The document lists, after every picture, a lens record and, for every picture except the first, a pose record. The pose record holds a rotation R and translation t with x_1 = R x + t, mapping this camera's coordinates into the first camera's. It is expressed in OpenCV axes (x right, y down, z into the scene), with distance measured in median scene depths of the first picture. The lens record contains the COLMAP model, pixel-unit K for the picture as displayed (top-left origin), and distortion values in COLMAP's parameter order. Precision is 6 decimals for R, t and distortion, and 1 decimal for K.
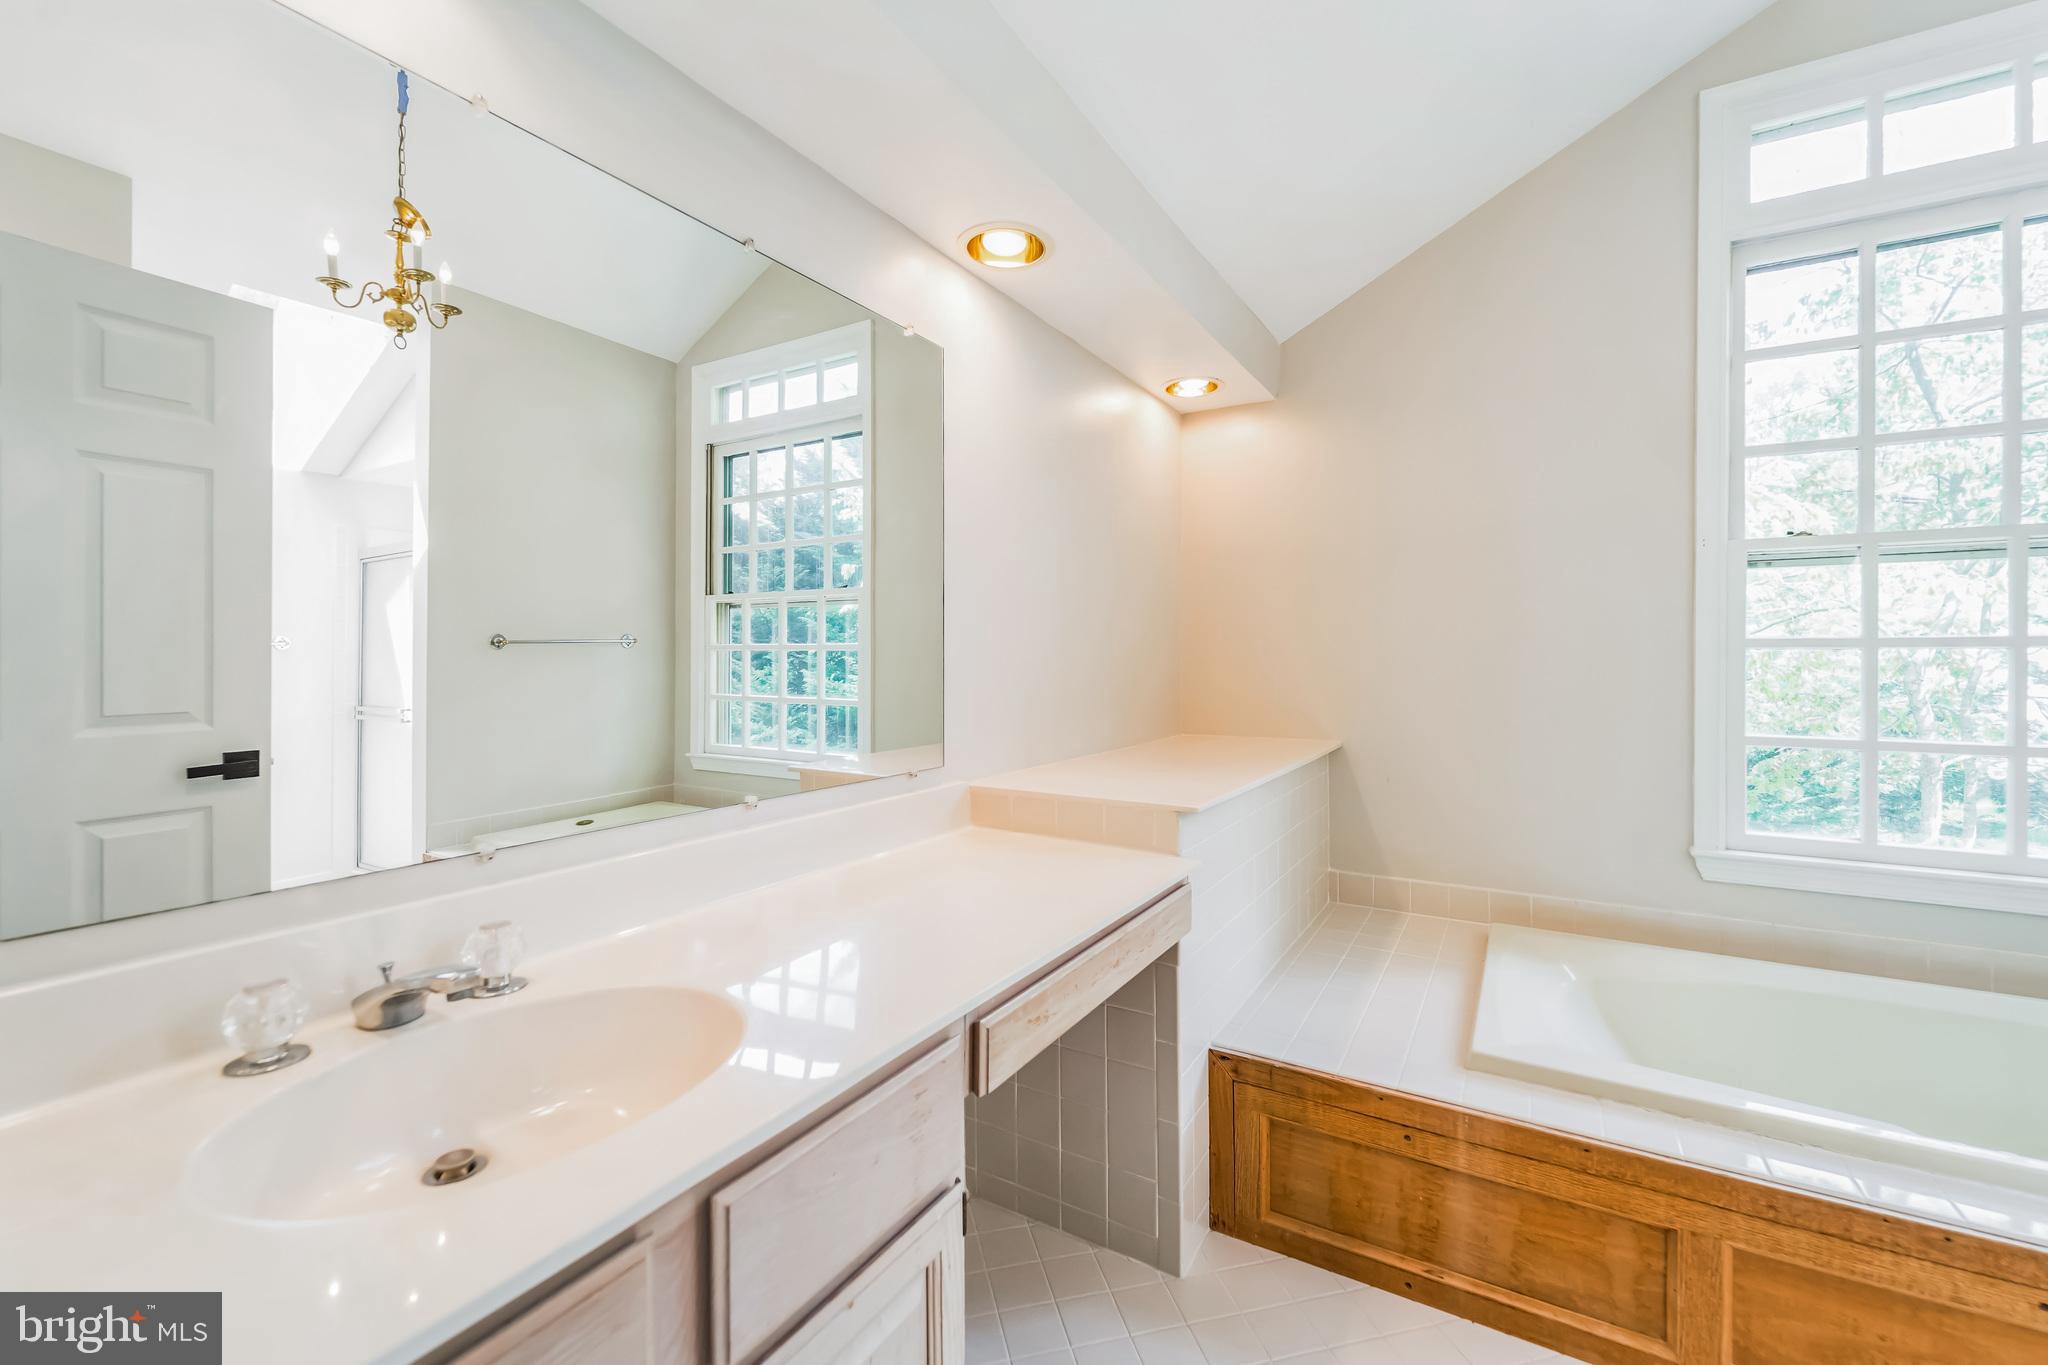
lens RADIAL K [[846.7, 0, 1028.4], [0, 846.7, 657.2], [0, 0, 1]] dist [-0.002782, -0.001110]
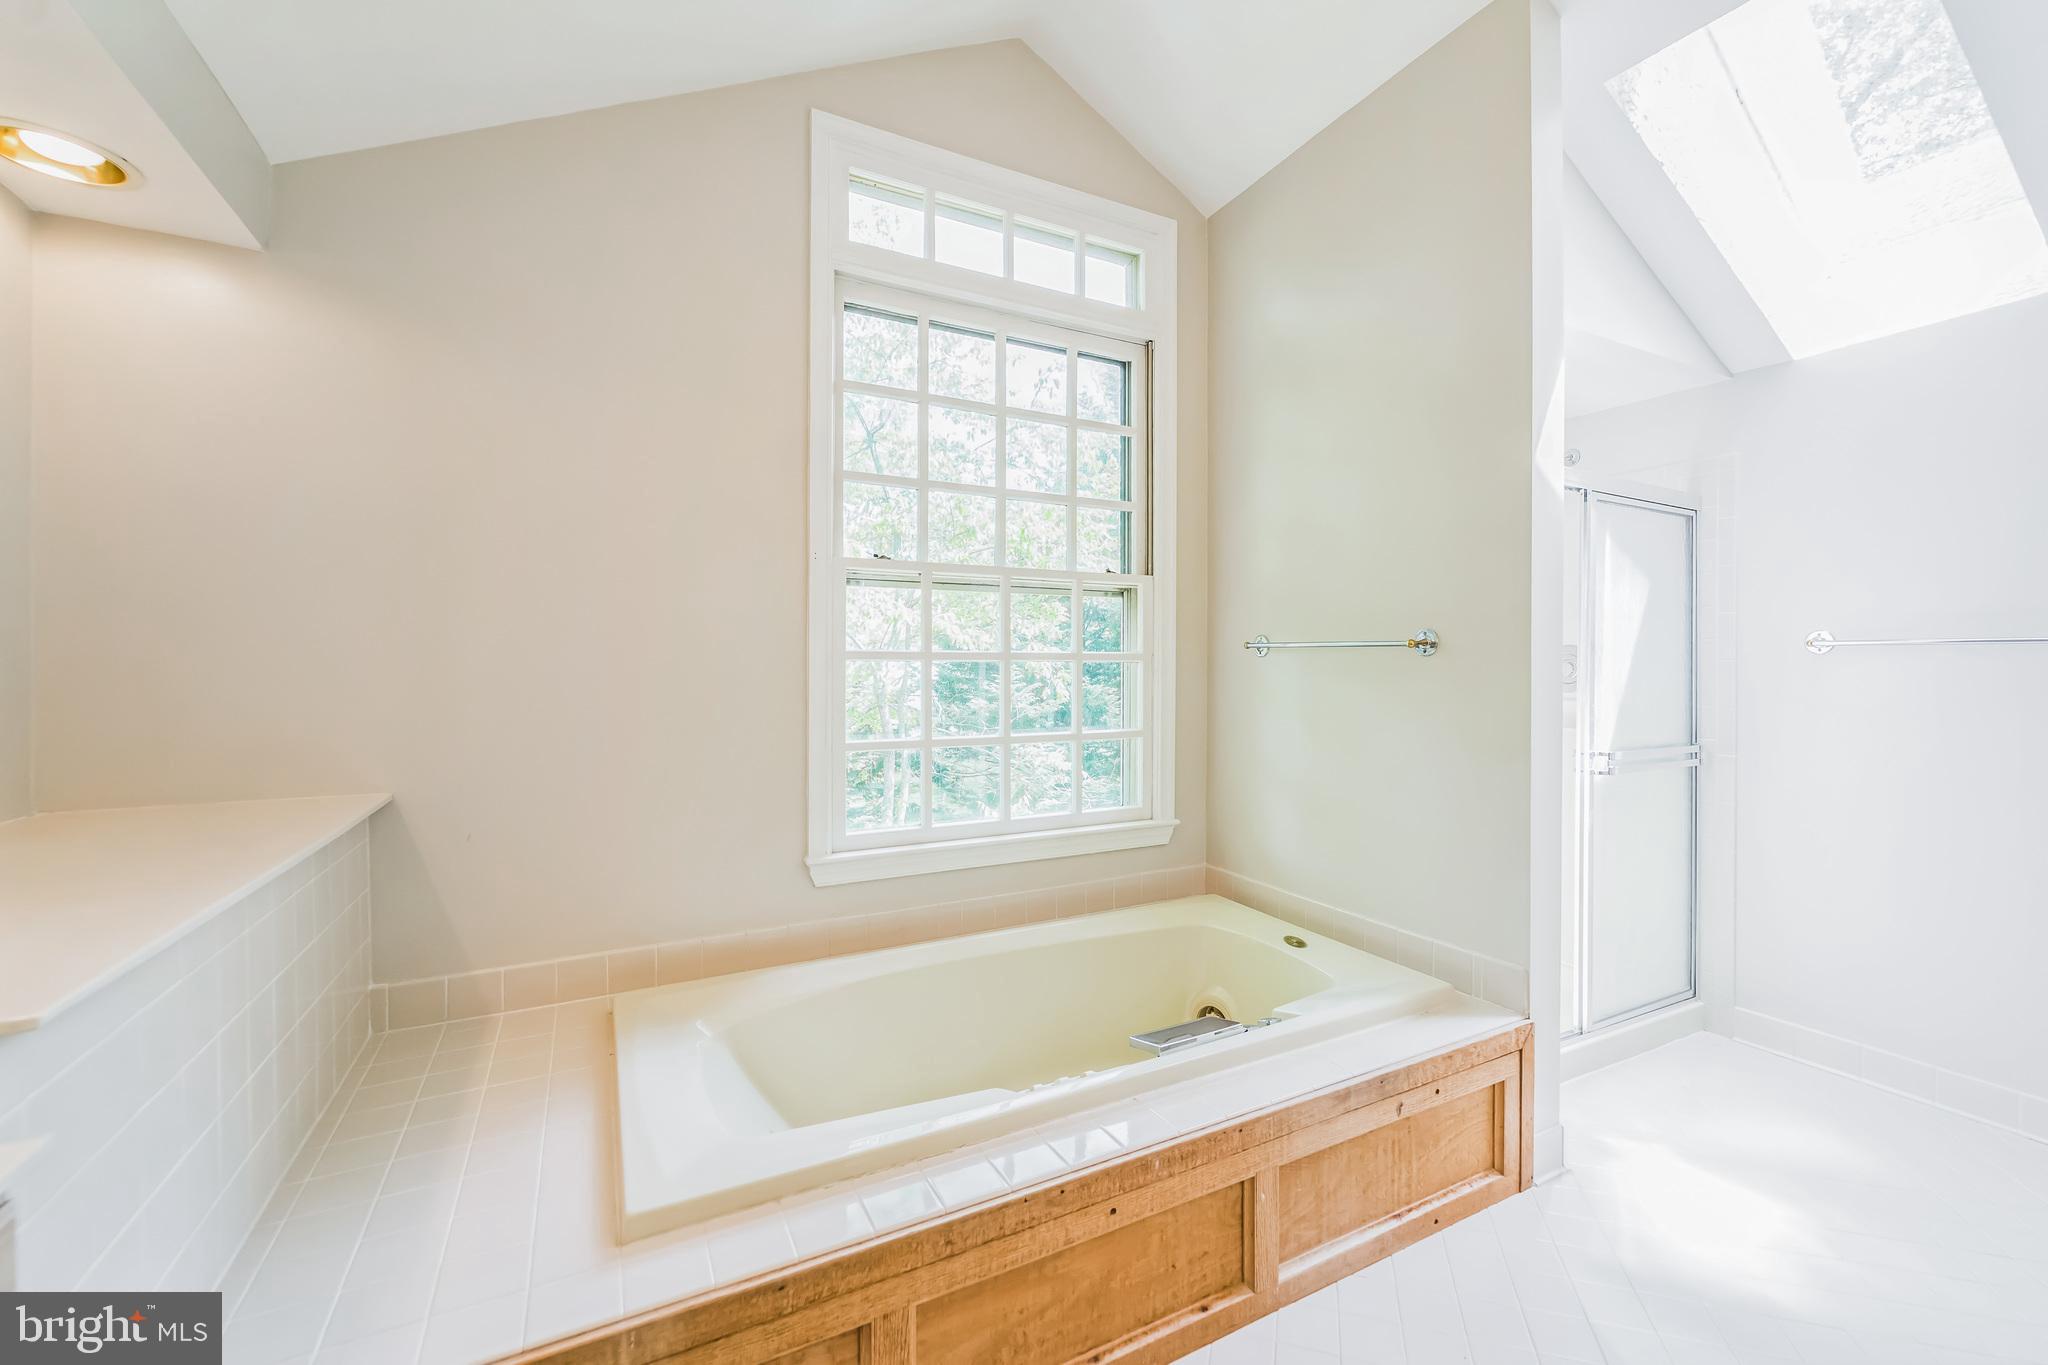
lens RADIAL K [[828.4, 0, 1030.2], [0, 828.4, 668.9], [0, 0, 1]] dist [0.011199, -0.005702]
pose [[0.513397, -0.004817, 0.858137, 0.079633], [0.003660, 0.999987, 0.003423, -0.002811], [-0.858143, 0.001384, 0.513409, 0.288471]]
